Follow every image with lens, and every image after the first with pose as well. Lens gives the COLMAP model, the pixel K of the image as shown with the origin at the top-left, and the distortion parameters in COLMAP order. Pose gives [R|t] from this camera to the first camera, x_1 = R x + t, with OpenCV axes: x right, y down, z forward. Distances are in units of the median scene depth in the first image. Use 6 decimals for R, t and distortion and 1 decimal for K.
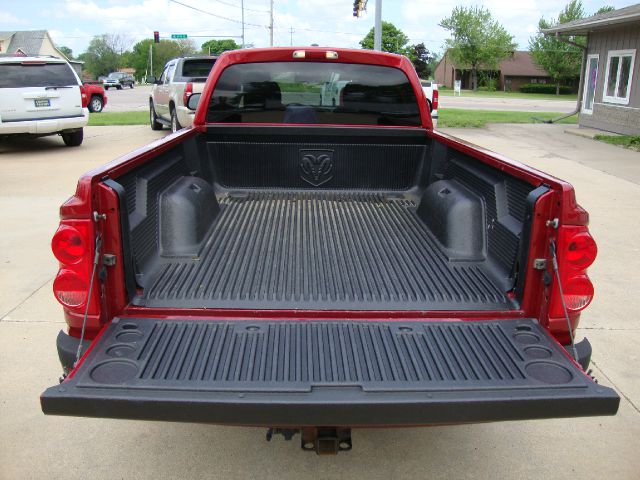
lens RADIAL K [[568.6, 0, 320.0], [0, 568.6, 240.0], [0, 0, 1]] dist [-0.202327, 0.195904]
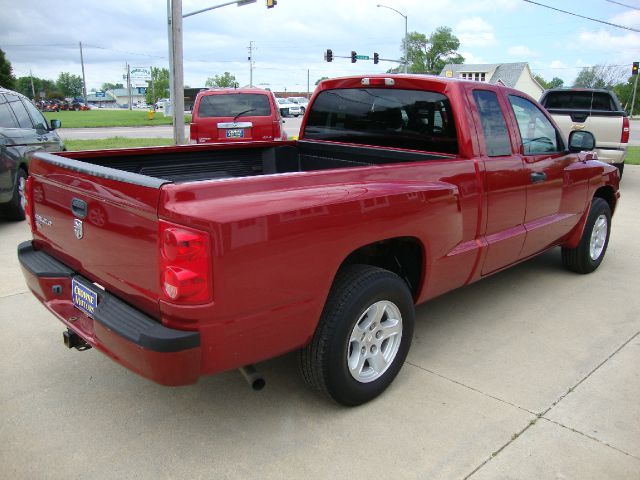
lens RADIAL K [[568.6, 0, 320.0], [0, 568.6, 240.0], [0, 0, 1]] dist [-0.202327, 0.195904]
pose [[0.687307, 0.172123, -0.705679, 0.224252], [-0.209197, 0.977261, 0.034615, -0.013961], [0.695590, 0.123835, 0.707686, 0.057965]]
